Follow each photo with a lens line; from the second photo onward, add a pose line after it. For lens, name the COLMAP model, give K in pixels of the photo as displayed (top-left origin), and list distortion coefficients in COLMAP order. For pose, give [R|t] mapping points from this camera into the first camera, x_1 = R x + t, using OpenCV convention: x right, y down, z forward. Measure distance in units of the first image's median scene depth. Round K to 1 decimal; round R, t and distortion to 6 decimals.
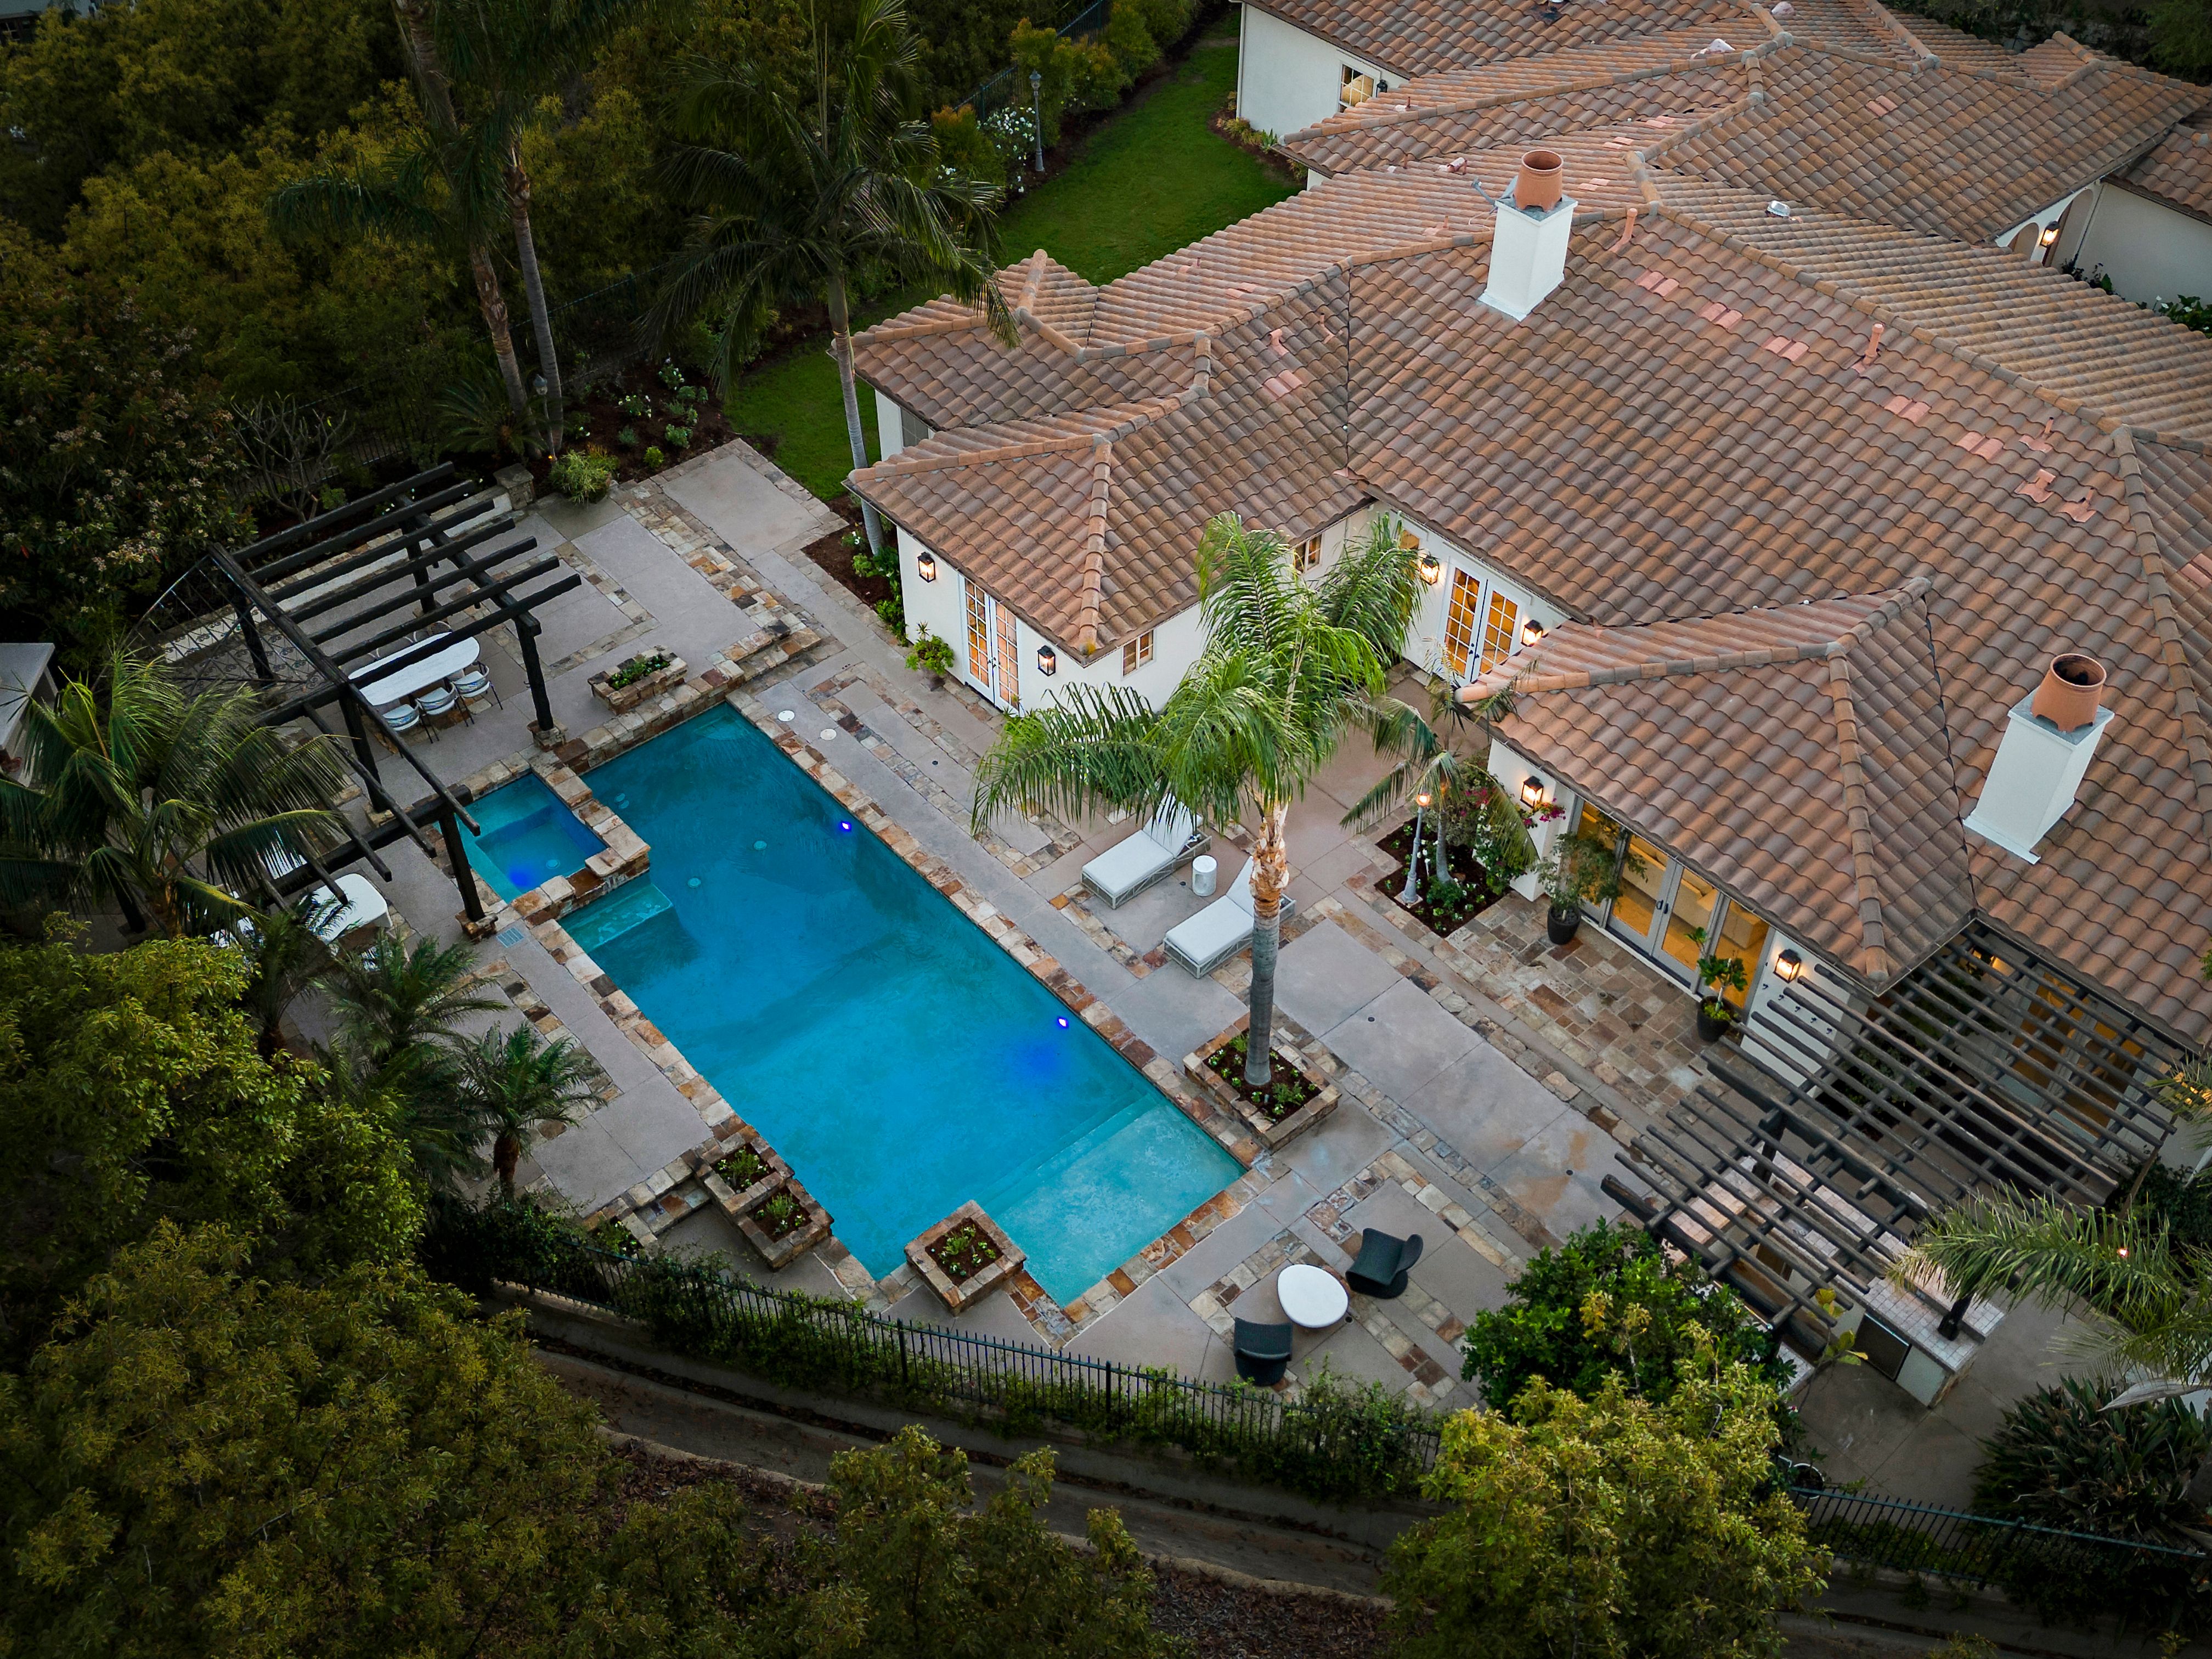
lens RADIAL K [[2149.1, 0, 1106.0], [0, 2149.1, 829.5], [0, 0, 1]] dist [0.188878, -0.479305]
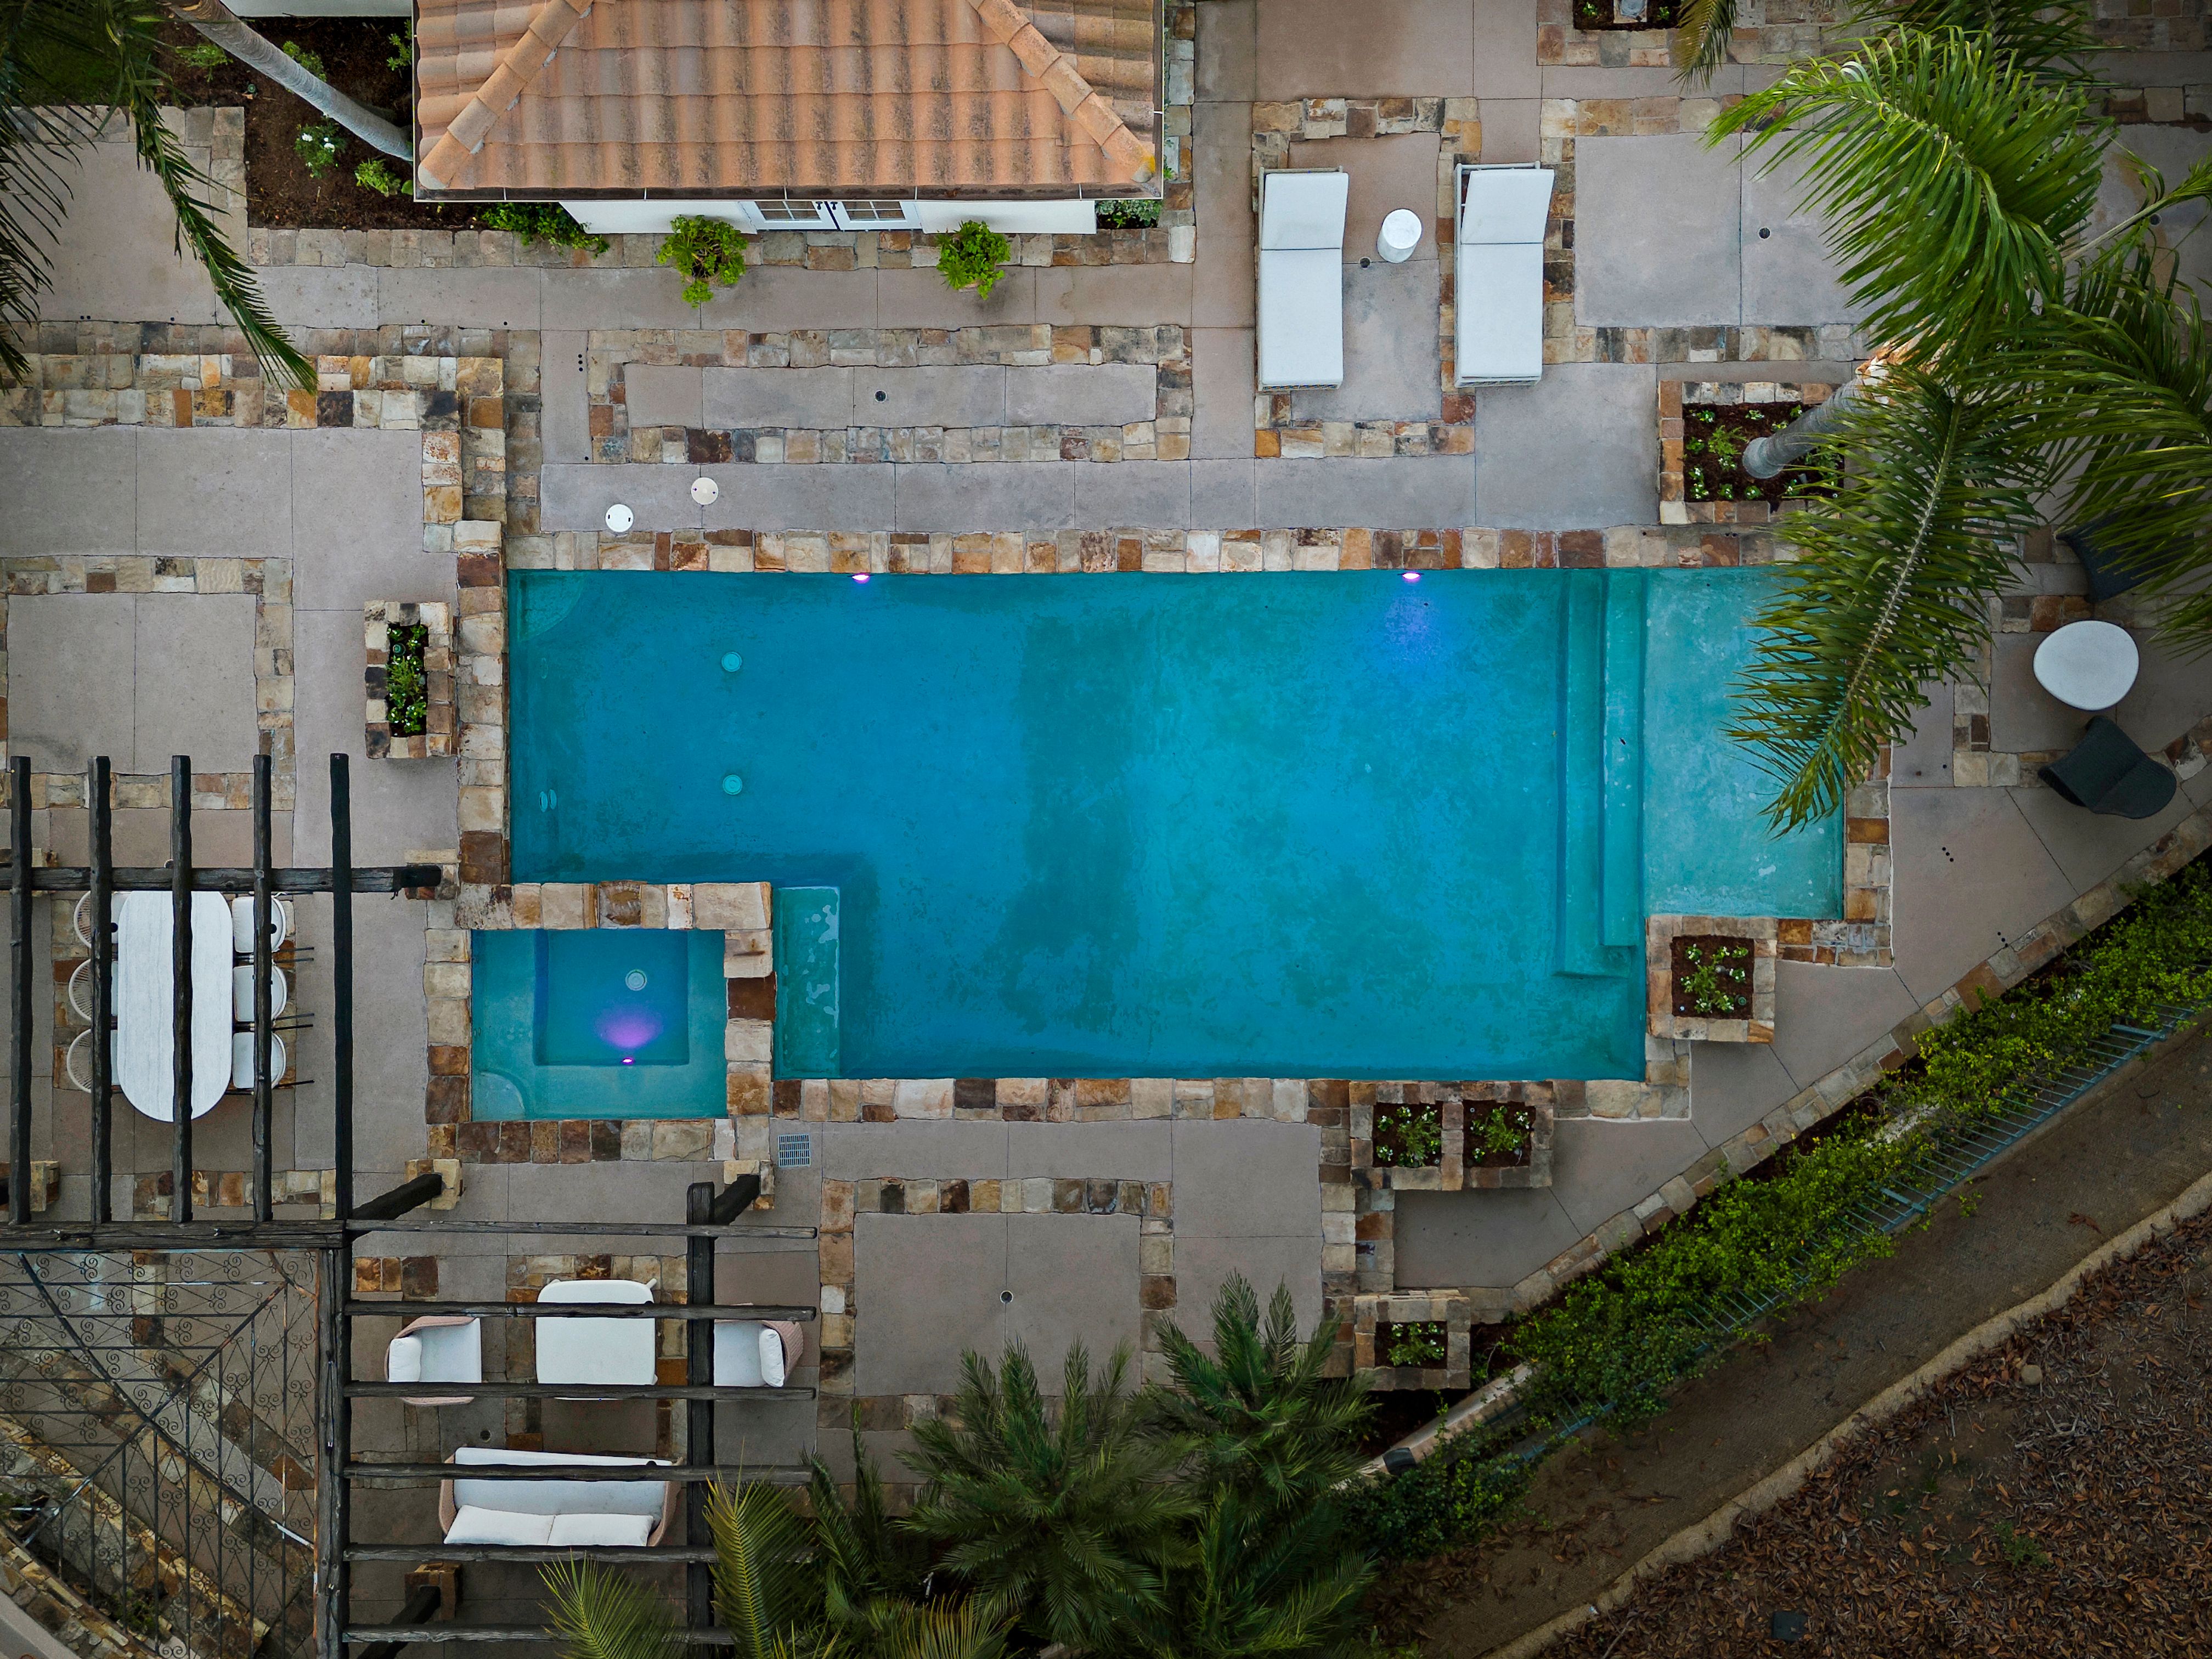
lens RADIAL K [[2149.1, 0, 1106.0], [0, 2149.1, 829.5], [0, 0, 1]] dist [0.188878, -0.479305]
pose [[0.653437, -0.756936, -0.008257, -0.130538], [0.541400, 0.459694, 0.703965, -0.379813], [-0.529061, -0.464467, 0.710187, 0.517088]]
